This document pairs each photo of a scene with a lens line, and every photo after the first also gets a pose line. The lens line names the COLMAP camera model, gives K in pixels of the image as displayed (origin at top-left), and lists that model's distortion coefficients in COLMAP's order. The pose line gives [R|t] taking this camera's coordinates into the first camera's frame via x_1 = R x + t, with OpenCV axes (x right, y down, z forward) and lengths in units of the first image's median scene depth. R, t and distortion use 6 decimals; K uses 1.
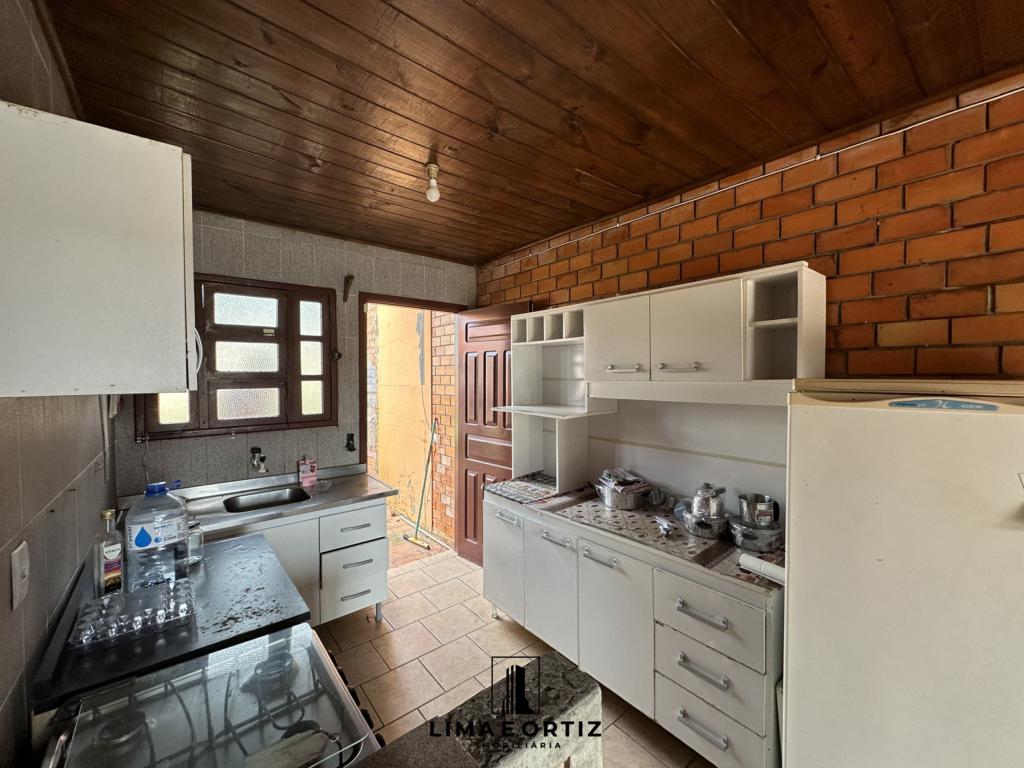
lens RADIAL K [[408.6, 0, 511.8], [0, 408.6, 380.6], [0, 0, 1]] dist [-0.003382, 0.000487]
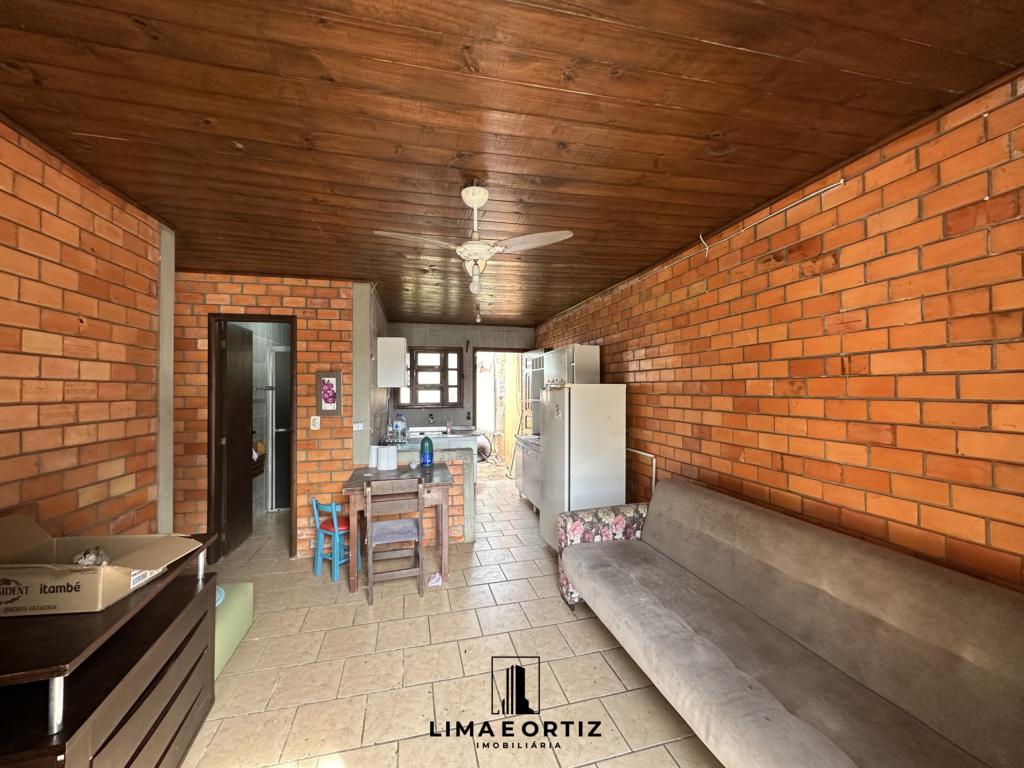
lens RADIAL K [[408.6, 0, 508.7], [0, 408.6, 384.3], [0, 0, 1]] dist [-0.003382, 0.000487]
pose [[0.896485, -0.005148, -0.443045, 1.166433], [-0.006343, 0.999681, -0.024451, 0.051100], [0.443029, 0.024731, 0.896166, -1.329378]]
